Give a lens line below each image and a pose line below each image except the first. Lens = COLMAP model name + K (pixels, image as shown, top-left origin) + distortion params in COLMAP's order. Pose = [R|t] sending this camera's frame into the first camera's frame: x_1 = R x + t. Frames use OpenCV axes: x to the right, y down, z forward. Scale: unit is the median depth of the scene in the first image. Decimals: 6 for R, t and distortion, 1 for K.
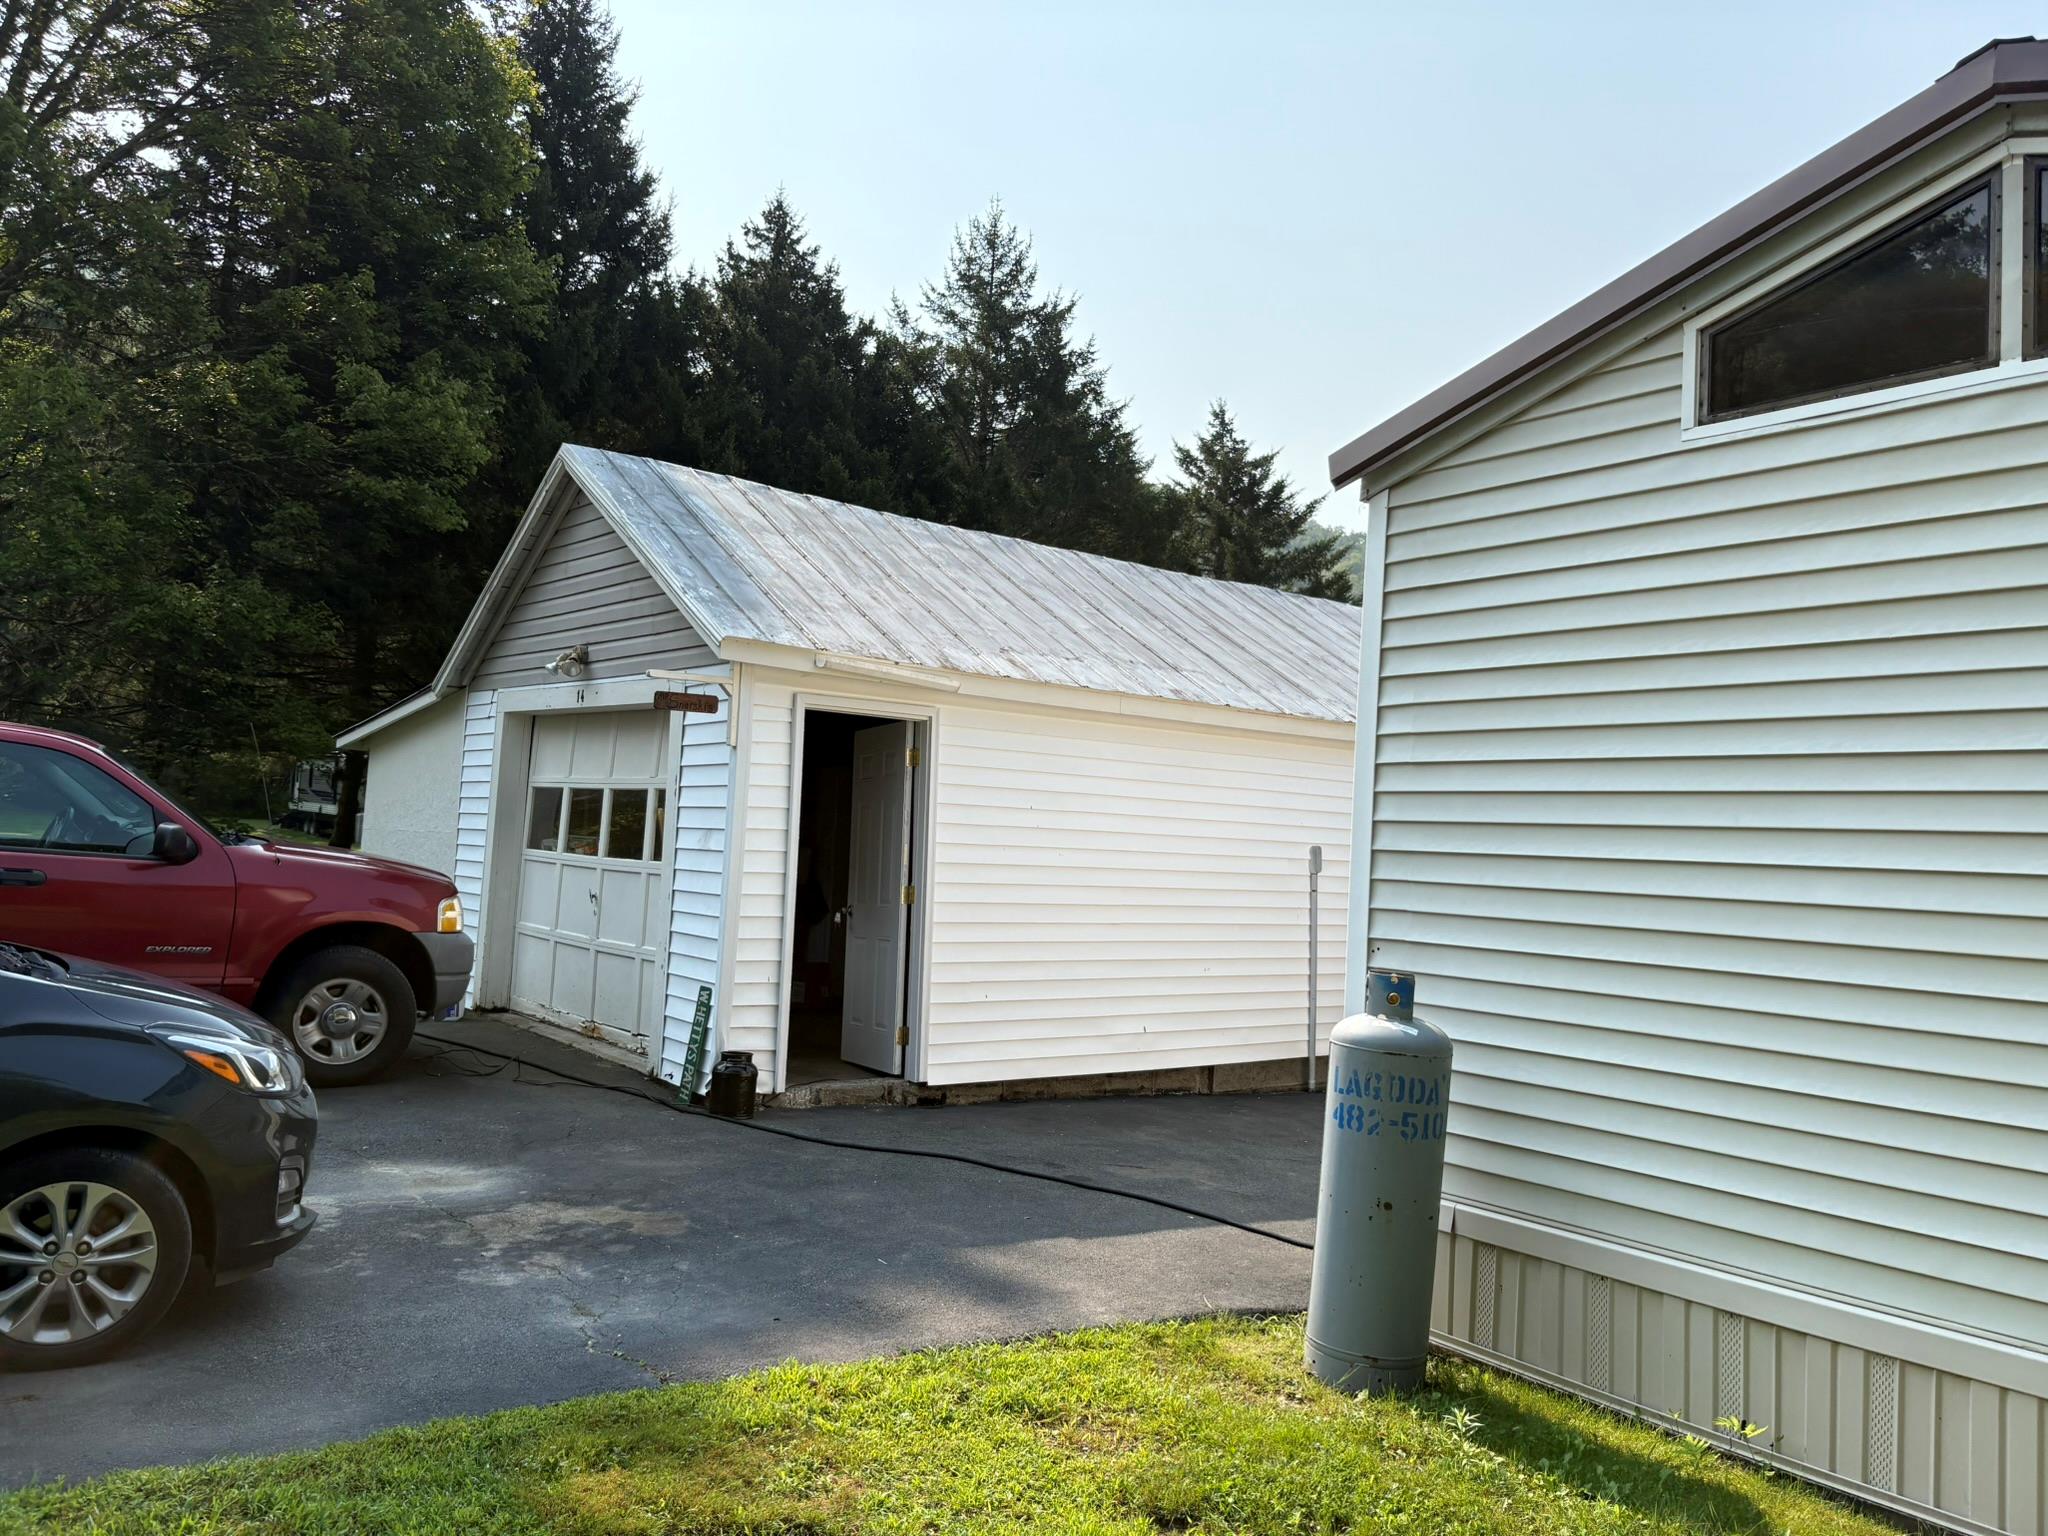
lens RADIAL K [[1476.9, 0, 1024.0], [0, 1476.9, 768.0], [0, 0, 1]] dist [0.157011, -0.000249]
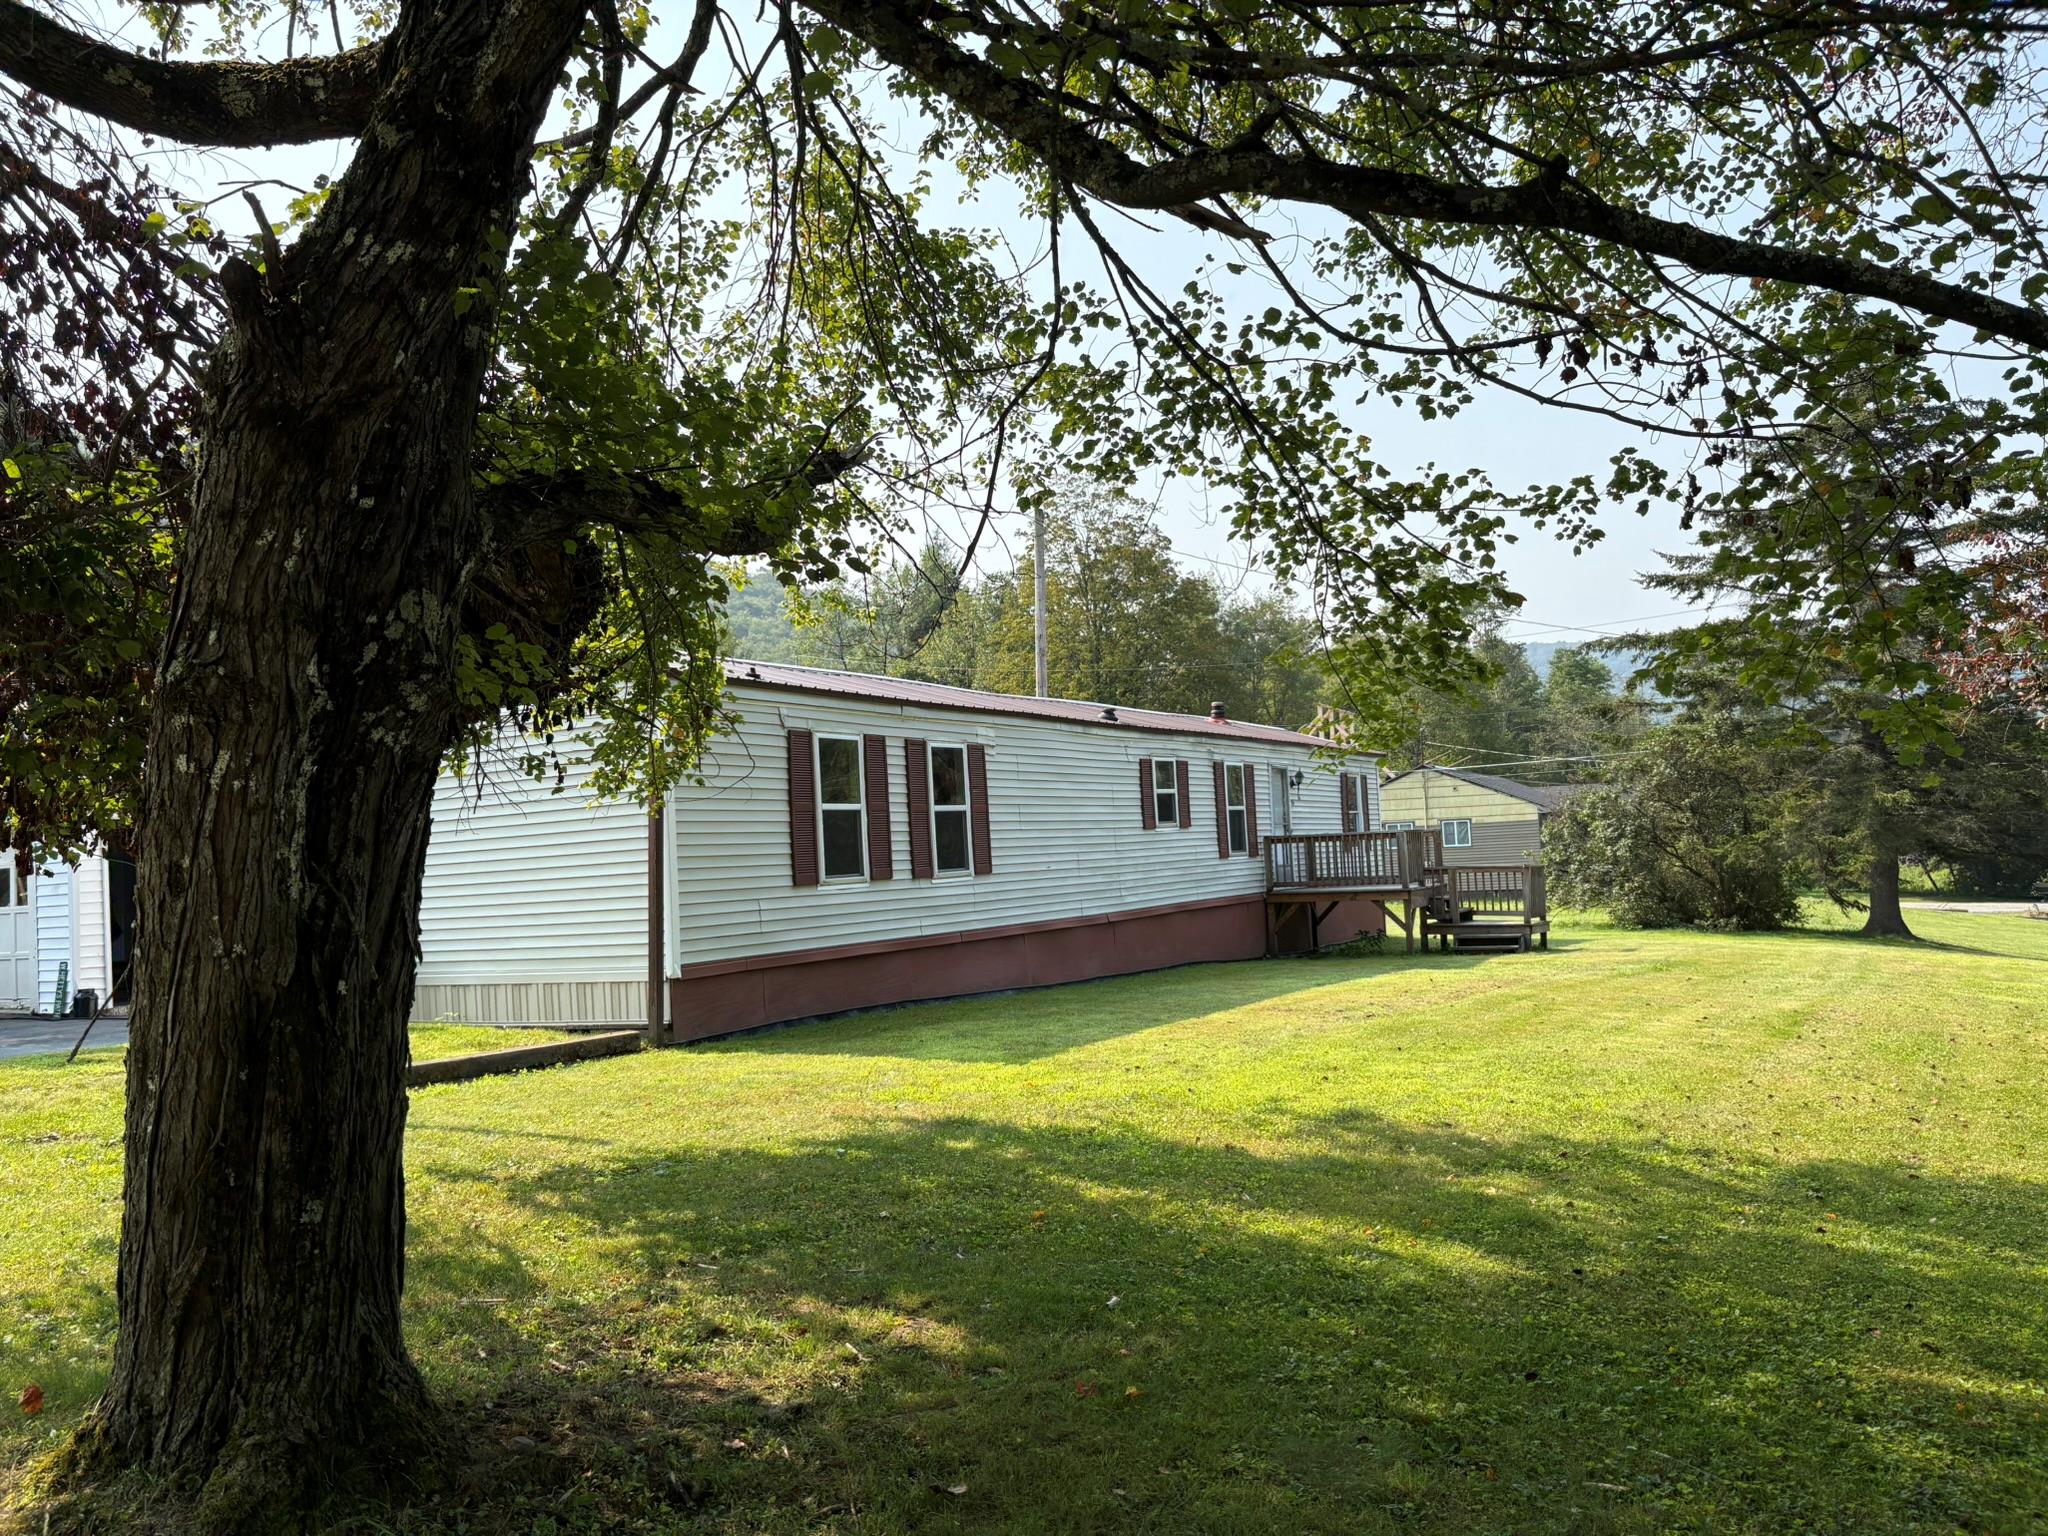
lens RADIAL K [[1551.7, 0, 1024.0], [0, 1551.7, 768.0], [0, 0, 1]] dist [0.043949, -0.048113]
pose [[0.914135, -0.074762, 0.398456, 0.147443], [0.079559, 0.996820, 0.004508, -0.019843], [-0.397526, 0.027580, 0.917176, -1.451871]]
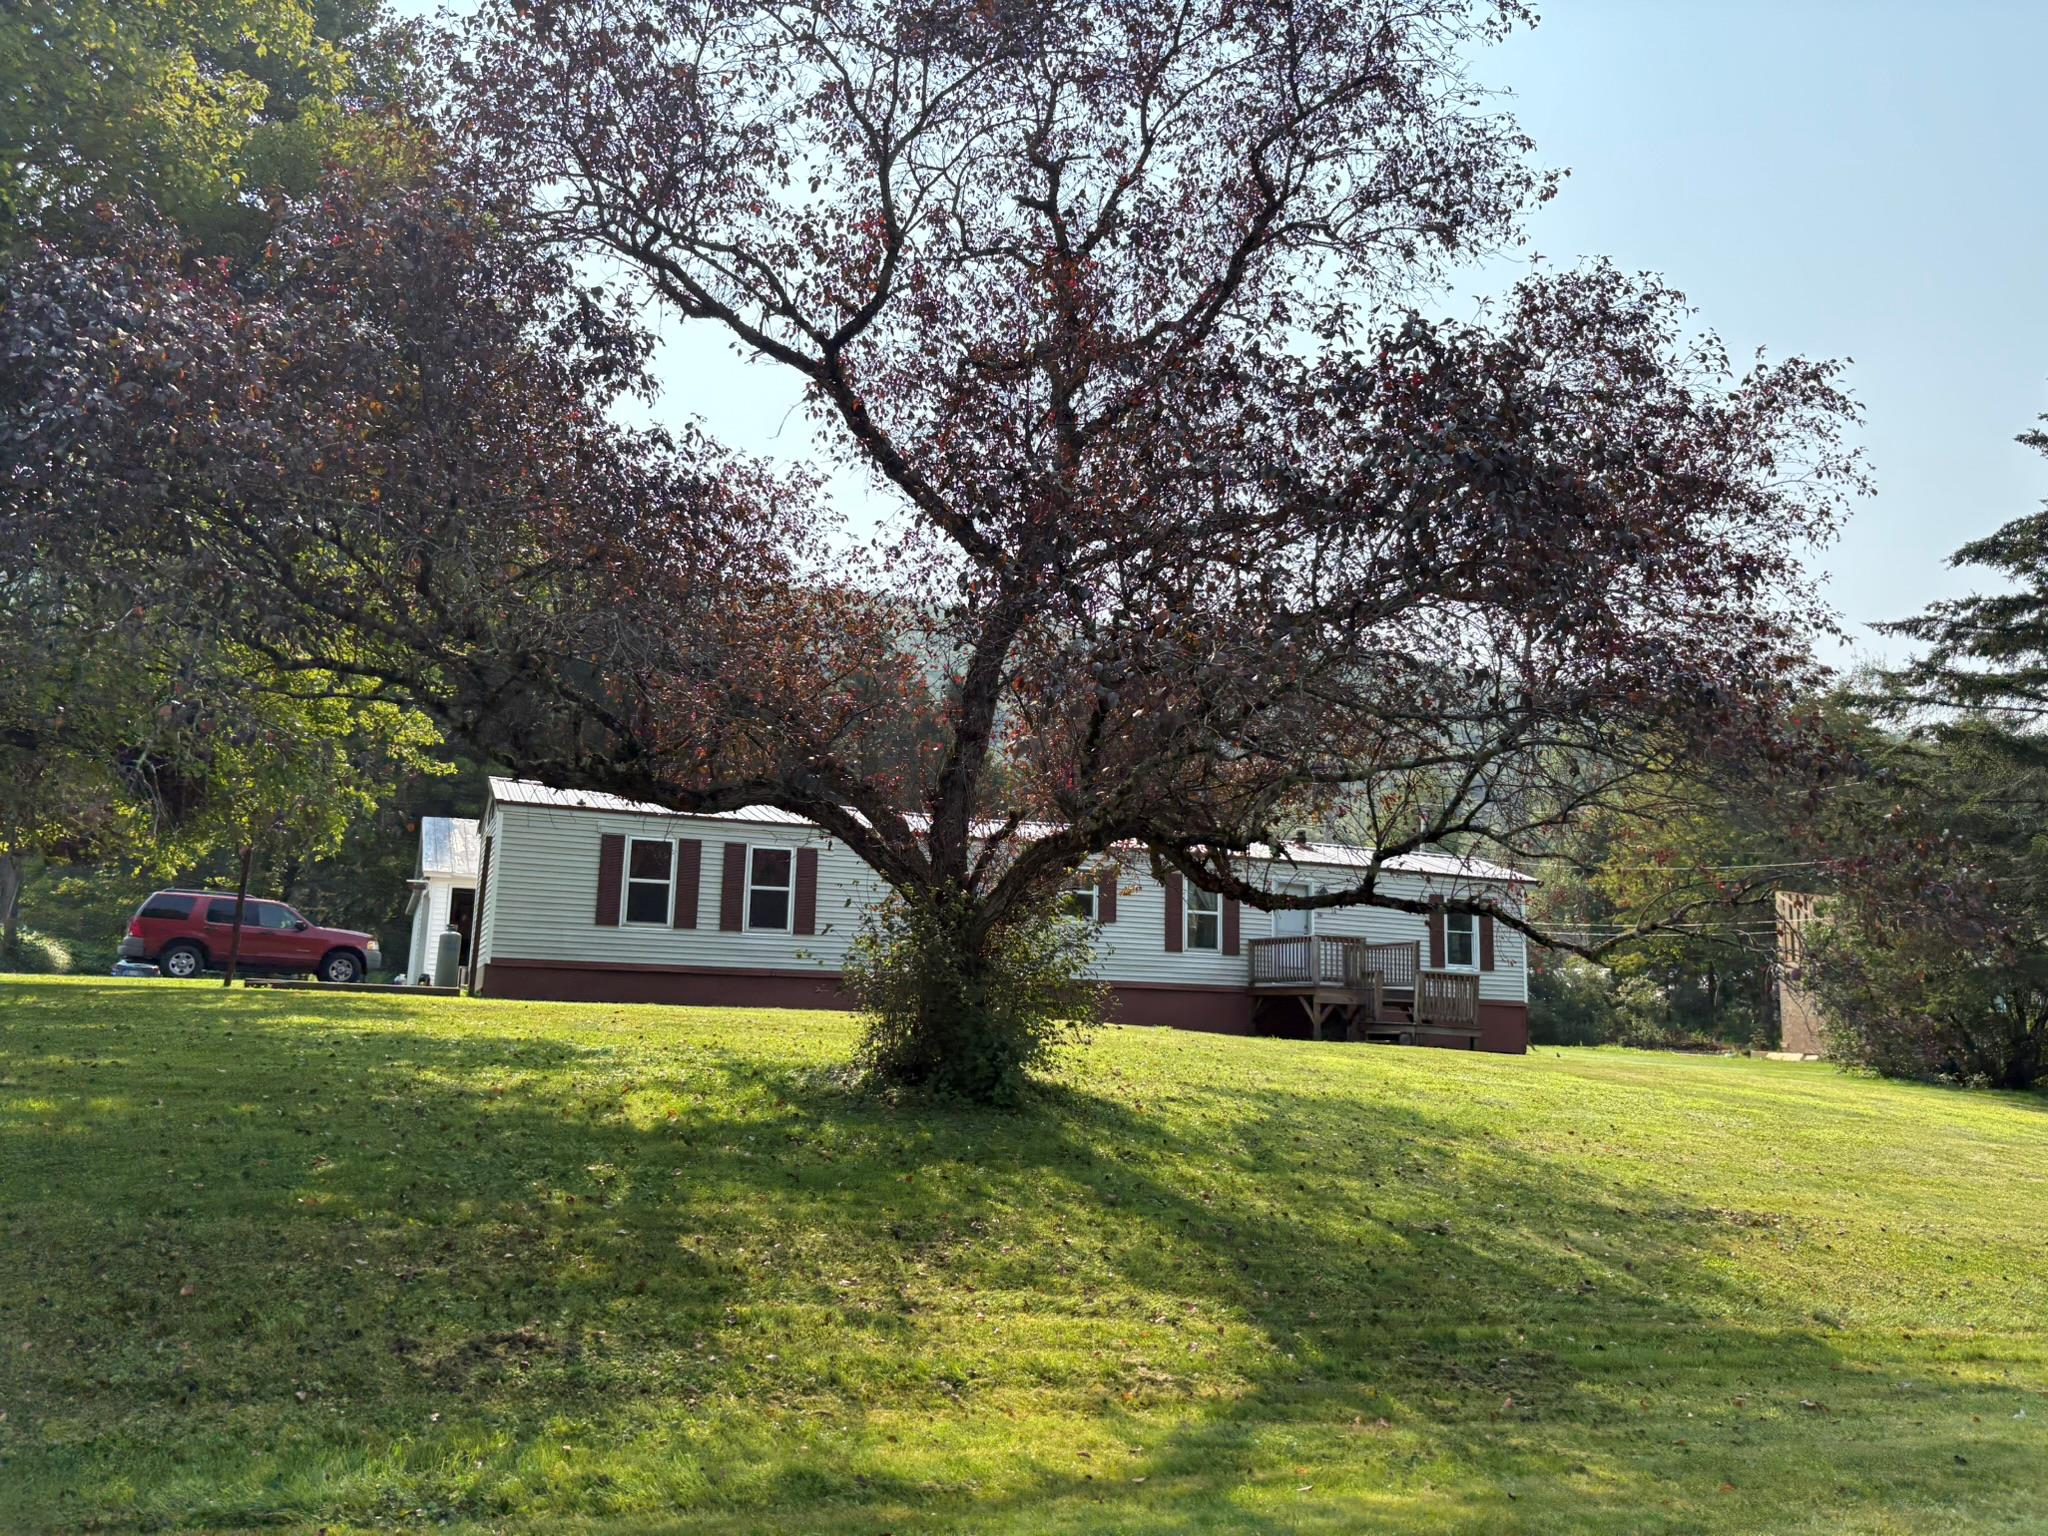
lens RADIAL K [[1551.7, 0, 1024.0], [0, 1551.7, 768.0], [0, 0, 1]] dist [0.043949, -0.048113]
pose [[0.971179, -0.046565, -0.233757, 2.269740], [0.023320, 0.994589, -0.101239, 0.133553], [0.237206, 0.092870, 0.967010, -2.580391]]
